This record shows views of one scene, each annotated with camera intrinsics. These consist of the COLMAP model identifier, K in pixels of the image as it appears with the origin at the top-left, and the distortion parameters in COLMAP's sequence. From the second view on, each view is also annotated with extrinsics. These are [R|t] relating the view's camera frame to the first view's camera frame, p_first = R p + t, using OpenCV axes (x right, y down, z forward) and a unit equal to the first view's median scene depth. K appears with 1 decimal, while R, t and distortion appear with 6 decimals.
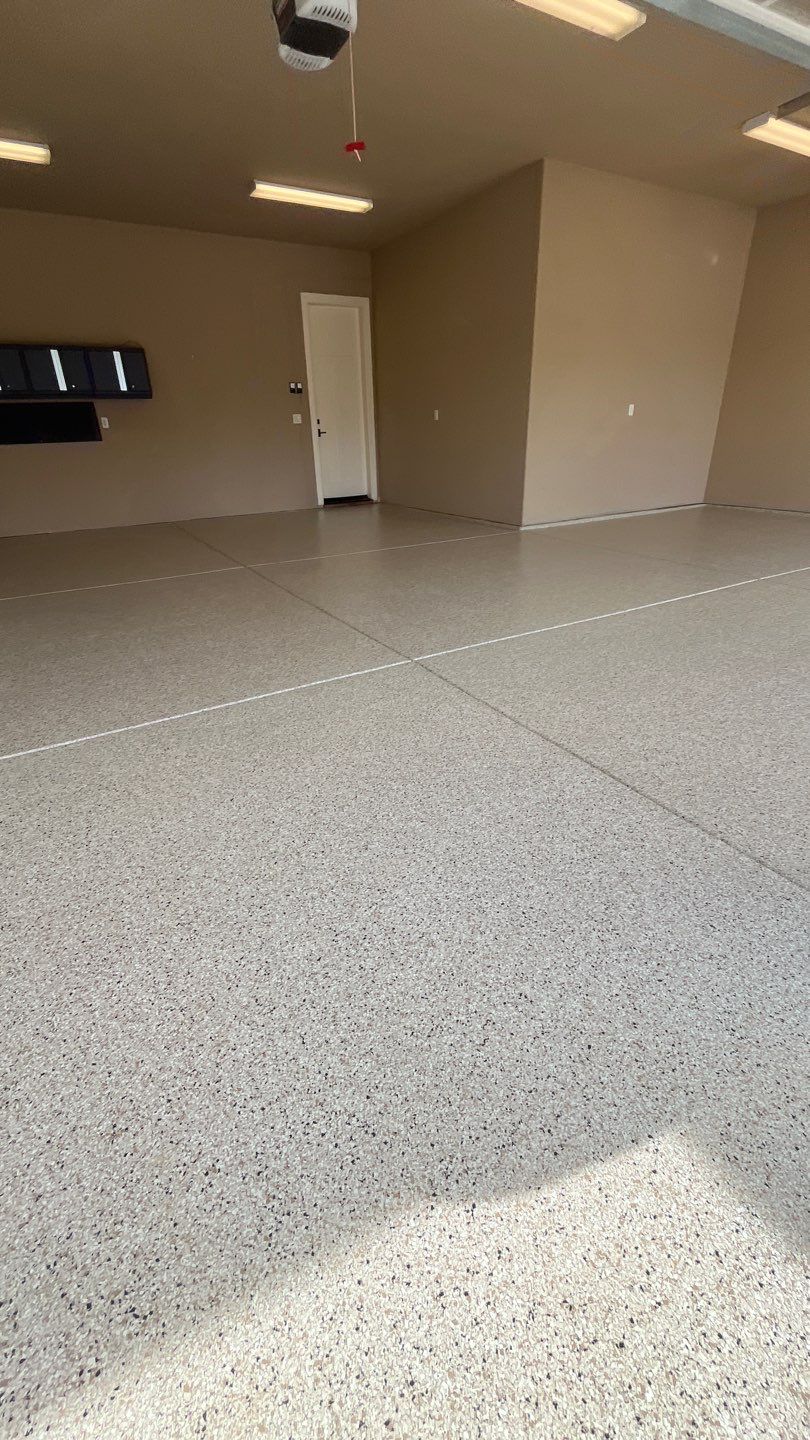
lens RADIAL K [[589.4, 0, 399.6], [0, 589.4, 715.3], [0, 0, 1]] dist [-0.000105, -0.000139]
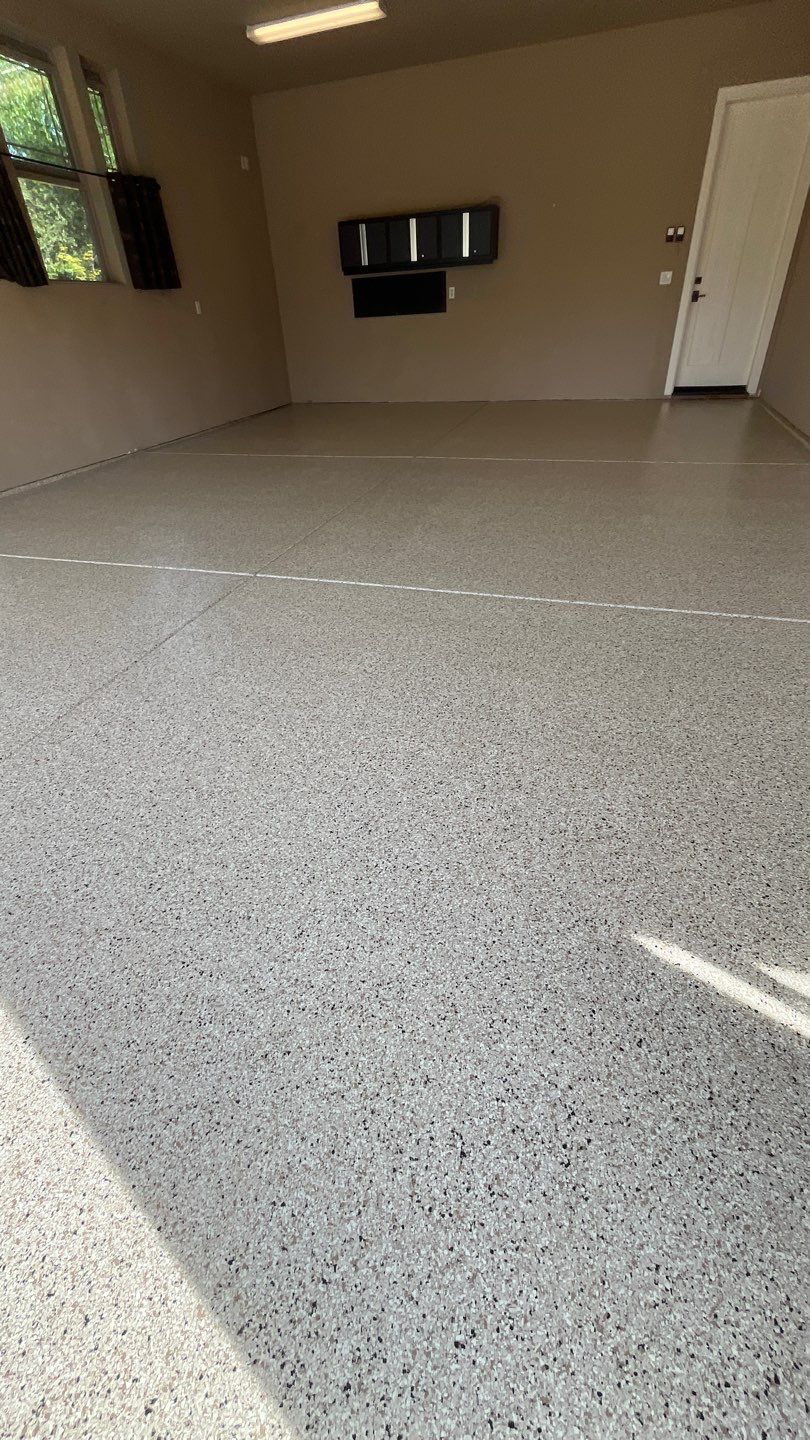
lens RADIAL K [[589.4, 0, 402.3], [0, 589.4, 715.4], [0, 0, 1]] dist [-0.000105, -0.000139]
pose [[0.662141, 0.419751, -0.620788, 1.109897], [-0.299646, 0.907598, 0.294073, -0.301640], [0.686863, -0.008701, 0.726735, 0.546546]]
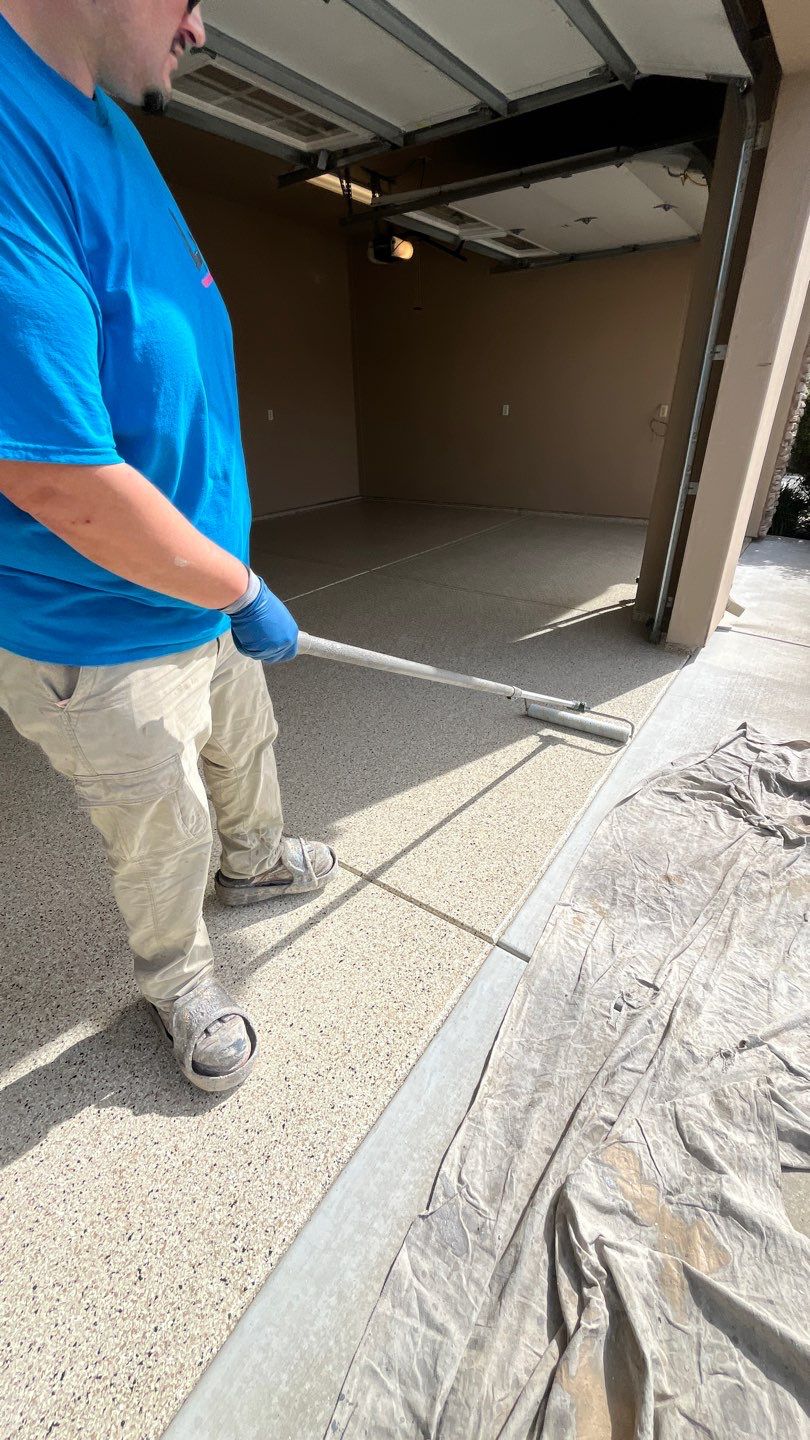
lens RADIAL K [[589.4, 0, 399.4], [0, 589.4, 717.6], [0, 0, 1]] dist [-0.000105, -0.000139]
pose [[0.911399, -0.187142, 0.366509, 0.300017], [0.176482, 0.982304, 0.062712, -0.005336], [-0.371759, 0.007526, 0.928299, -0.226728]]
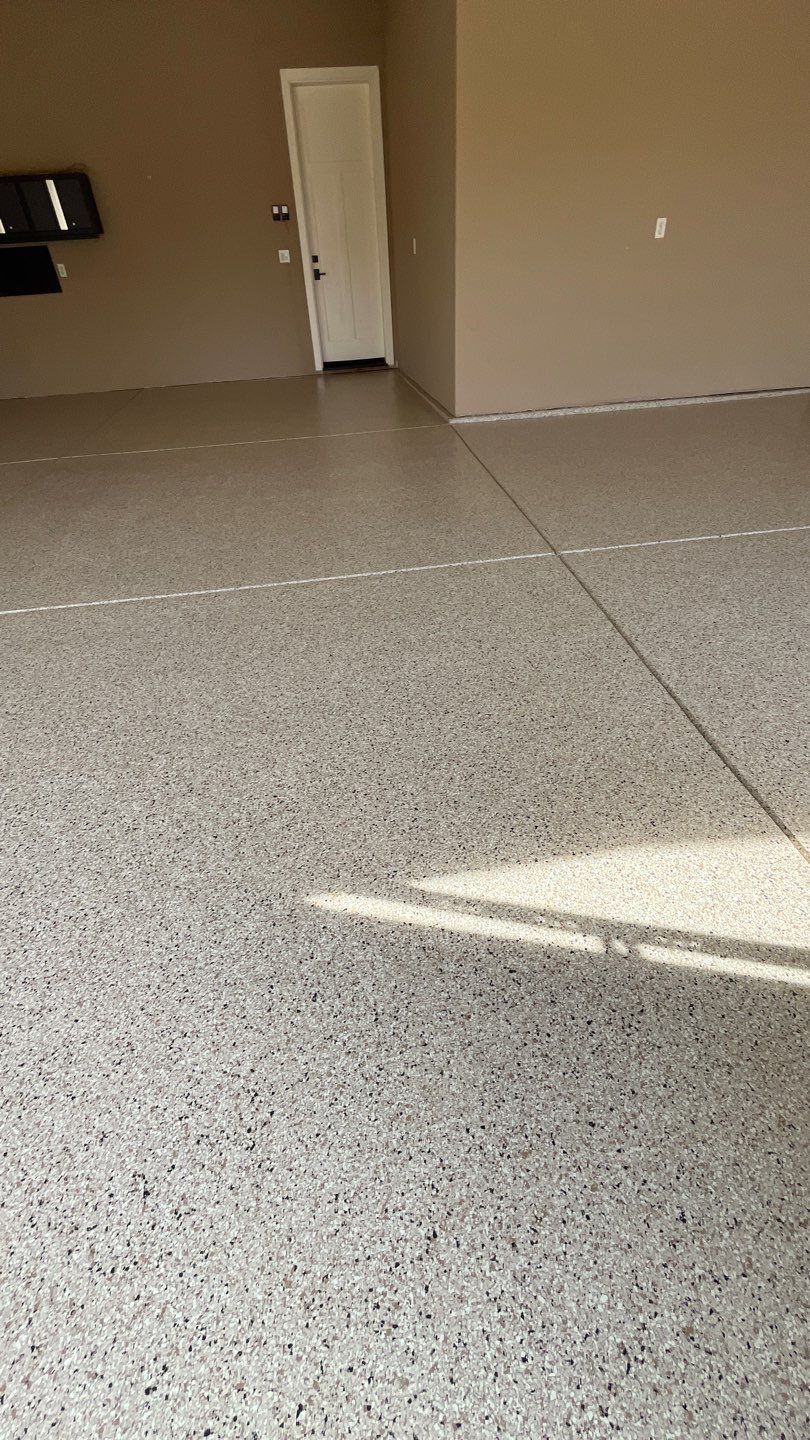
lens RADIAL K [[589.4, 0, 403.0], [0, 589.4, 715.5], [0, 0, 1]] dist [-0.000105, -0.000139]
pose [[0.927511, 0.209236, -0.309747, 1.215908], [-0.139016, 0.962302, 0.233771, -0.334838], [0.346983, -0.173766, 0.921633, 0.618540]]
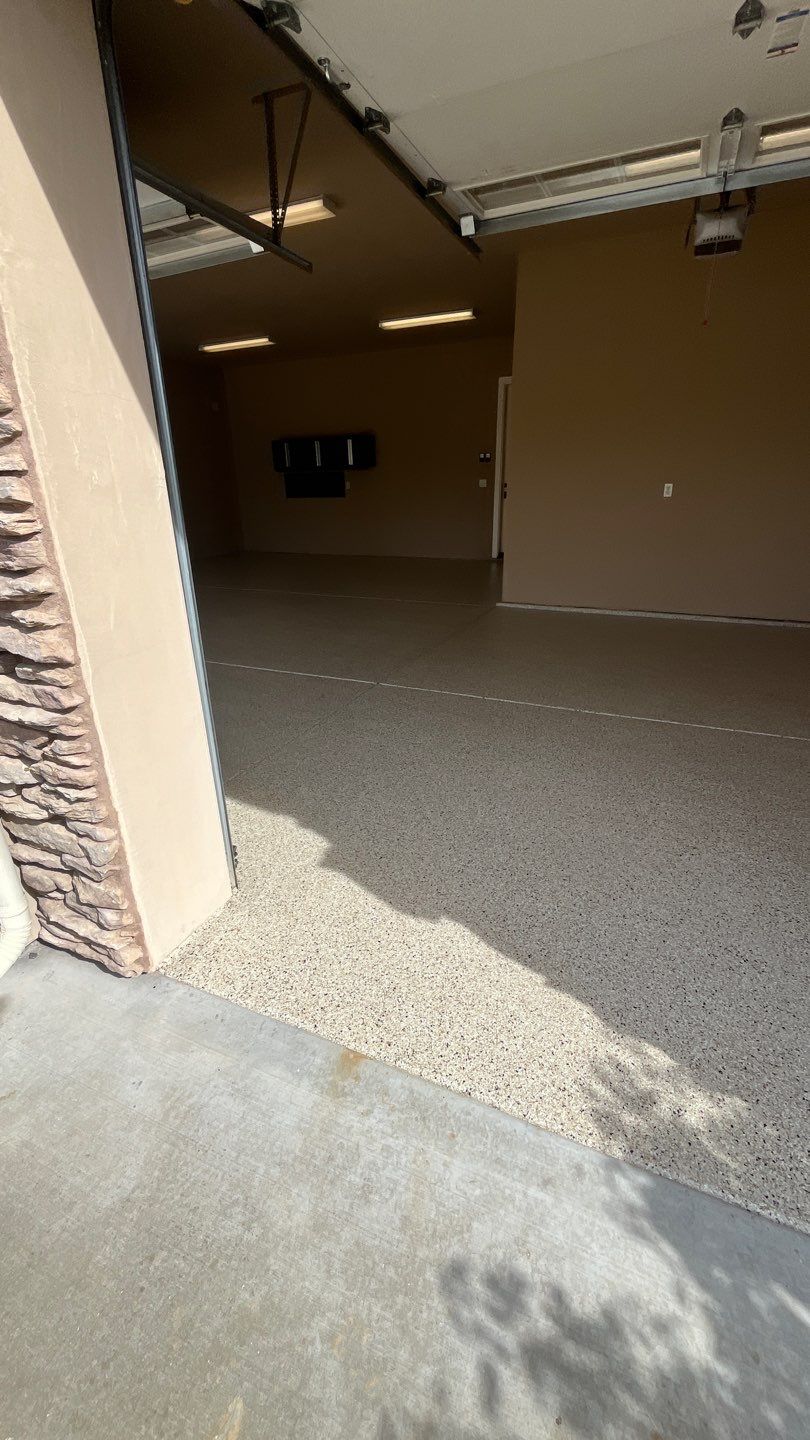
lens RADIAL K [[589.4, 0, 403.0], [0, 589.4, 714.6], [0, 0, 1]] dist [-0.000105, -0.000139]
pose [[0.586219, 0.318465, -0.744935, 2.423538], [-0.350686, 0.928639, 0.121030, -0.556837], [0.730320, 0.190288, 0.656067, 0.719647]]
